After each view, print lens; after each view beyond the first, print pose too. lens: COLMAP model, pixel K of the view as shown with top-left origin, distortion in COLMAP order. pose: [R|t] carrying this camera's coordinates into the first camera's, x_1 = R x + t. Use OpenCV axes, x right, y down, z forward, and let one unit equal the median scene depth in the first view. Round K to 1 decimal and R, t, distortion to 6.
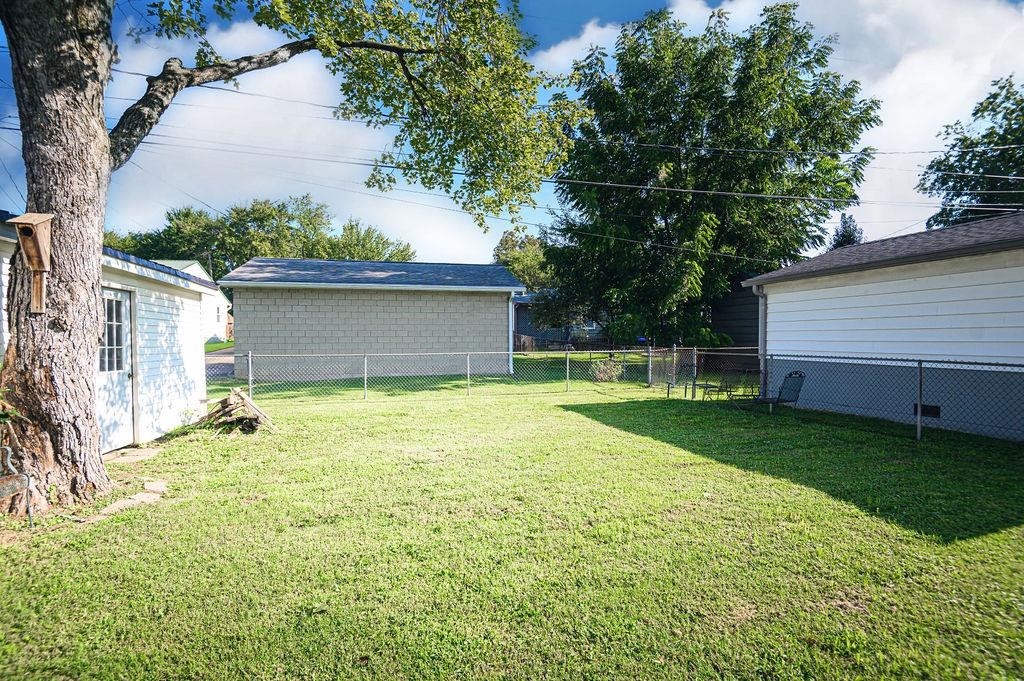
lens RADIAL K [[473.4, 0, 510.6], [0, 473.4, 349.0], [0, 0, 1]] dist [-0.037658, -0.000342]
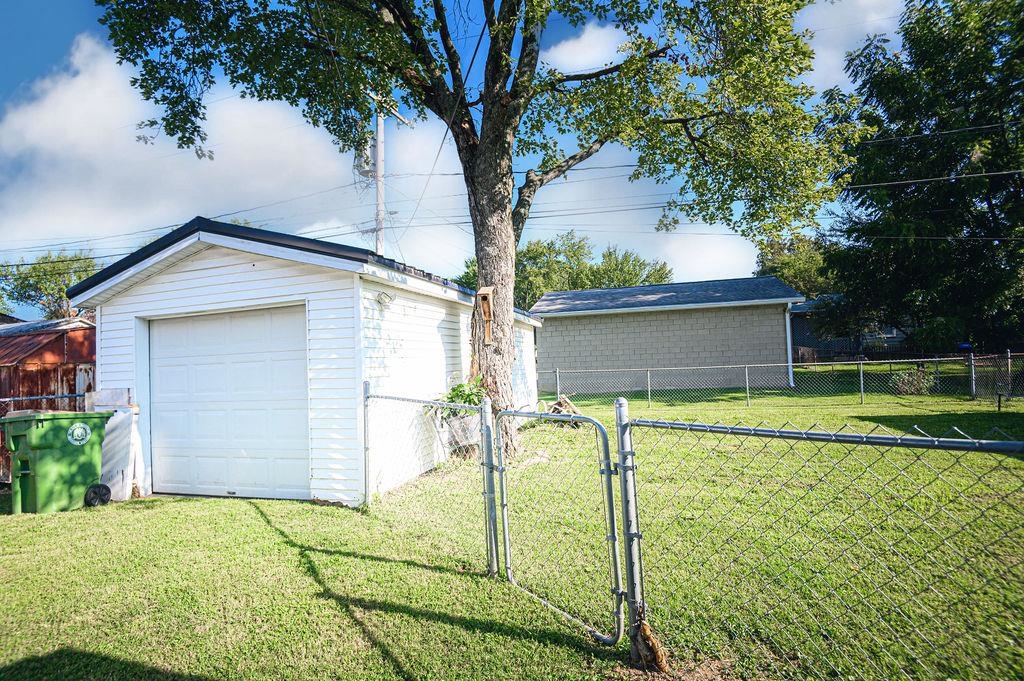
lens RADIAL K [[473.4, 0, 510.6], [0, 473.4, 349.0], [0, 0, 1]] dist [-0.037658, -0.000342]
pose [[0.865922, -0.040966, -0.498499, -0.020309], [0.021631, 0.998775, -0.044504, 0.005183], [0.499712, 0.027754, 0.865747, -0.137108]]
